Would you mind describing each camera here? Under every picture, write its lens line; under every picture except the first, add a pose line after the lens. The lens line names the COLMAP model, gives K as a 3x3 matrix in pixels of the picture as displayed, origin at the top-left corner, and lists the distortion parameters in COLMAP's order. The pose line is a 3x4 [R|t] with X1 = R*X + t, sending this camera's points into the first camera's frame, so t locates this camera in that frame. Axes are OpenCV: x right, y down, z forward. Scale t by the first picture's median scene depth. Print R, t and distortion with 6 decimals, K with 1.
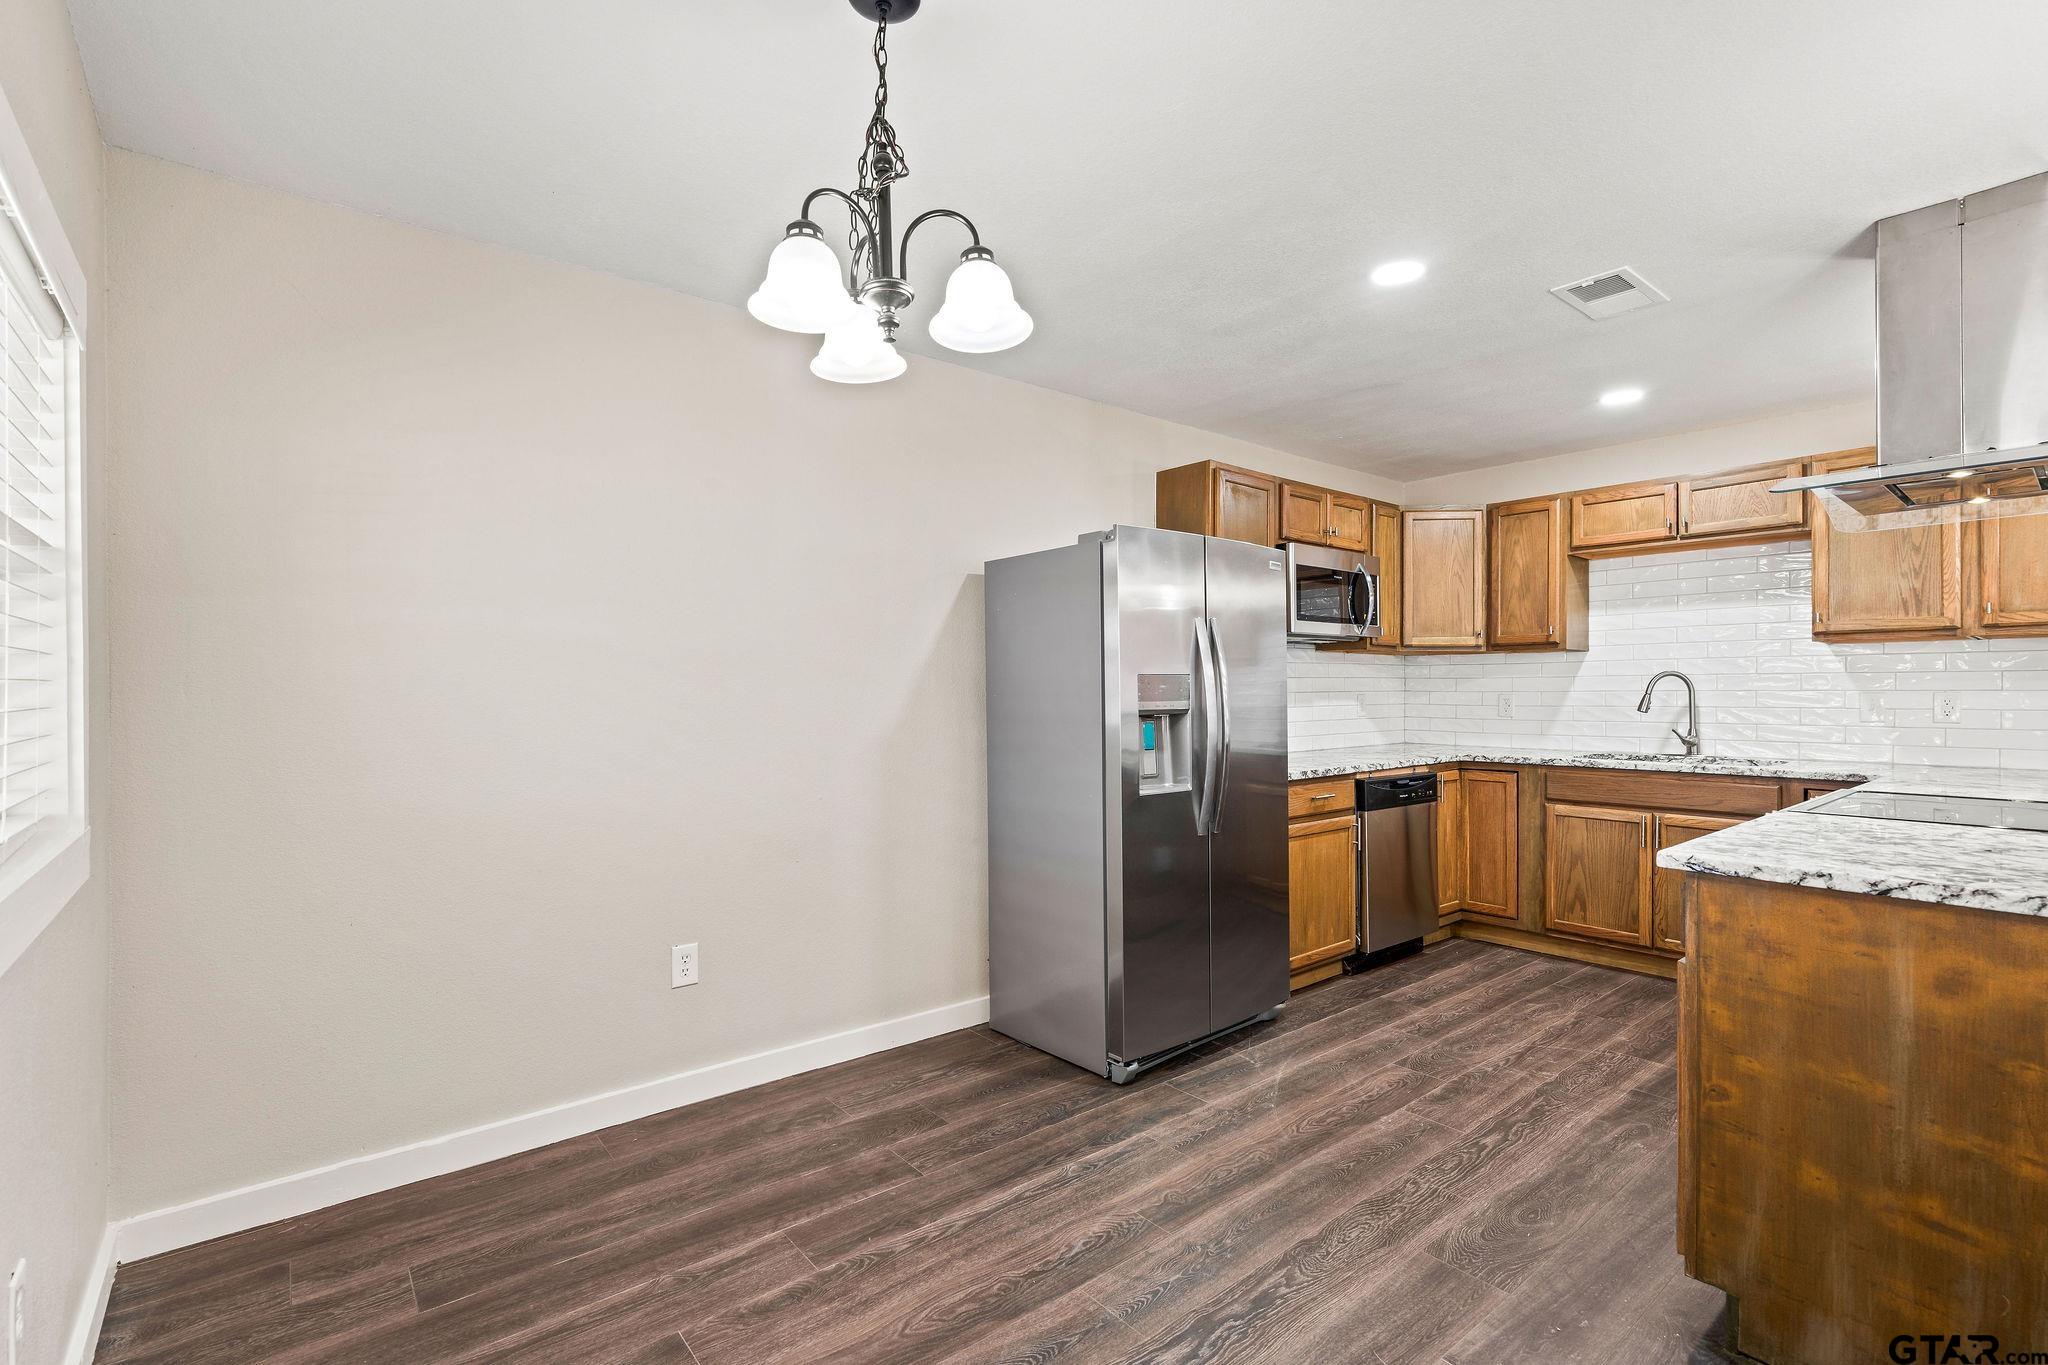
lens RADIAL K [[925.7, 0, 1024.4], [0, 925.7, 691.4], [0, 0, 1]] dist [-0.001425, -0.000090]
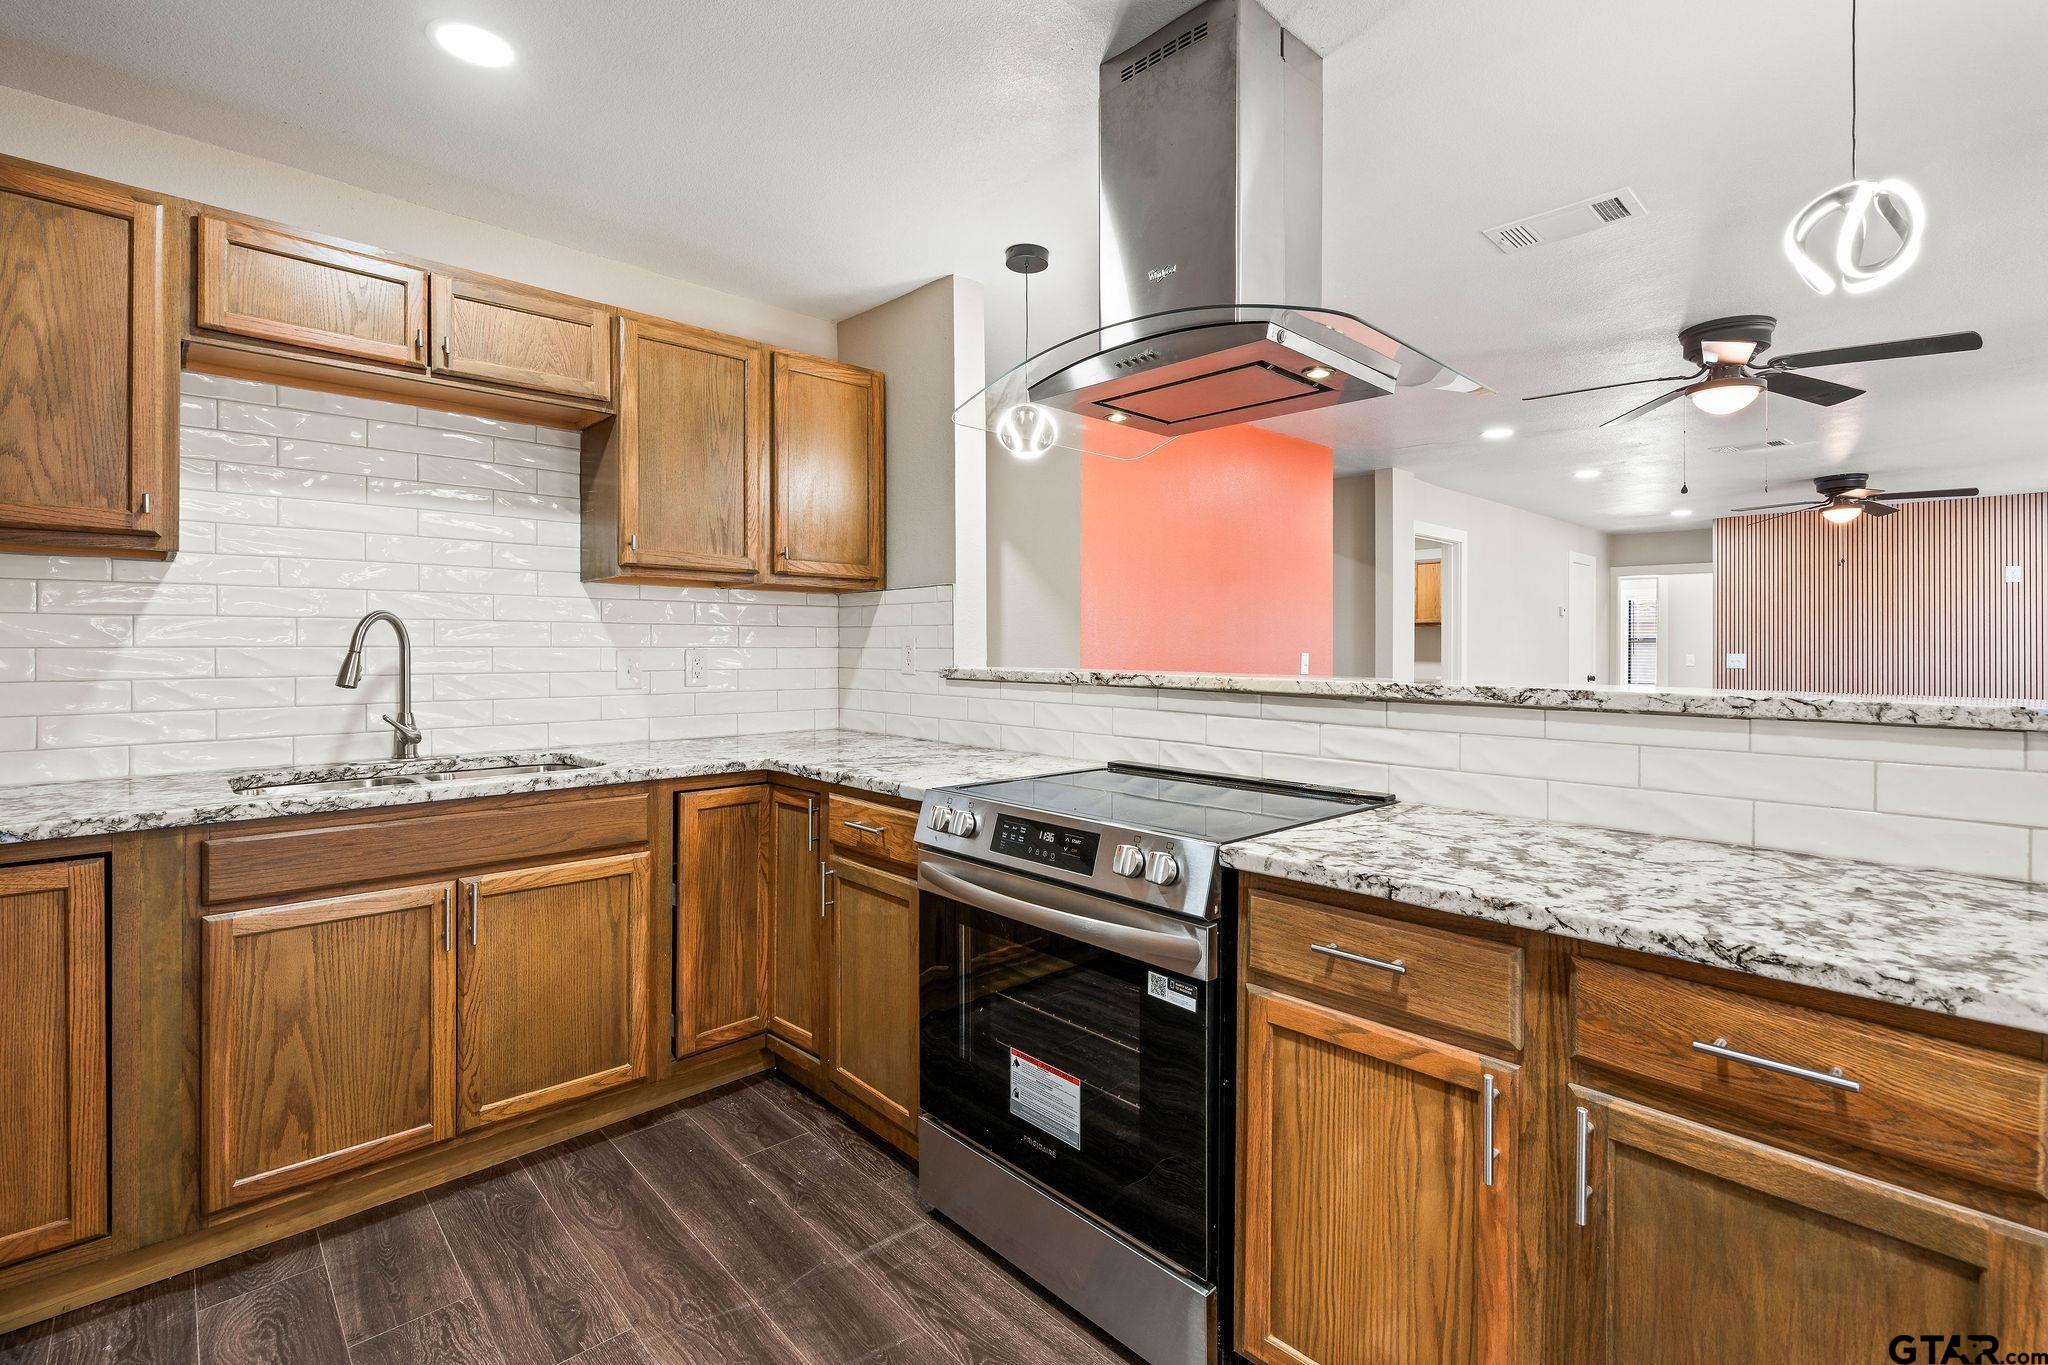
lens RADIAL K [[933.7, 0, 1021.2], [0, 933.7, 649.0], [0, 0, 1]] dist [-0.001491, 0.000573]
pose [[-0.065327, 0.000214, 0.997864, 0.134834], [-0.002550, 0.999997, -0.000381, 0.000034], [-0.997861, -0.002569, -0.065327, 0.743911]]
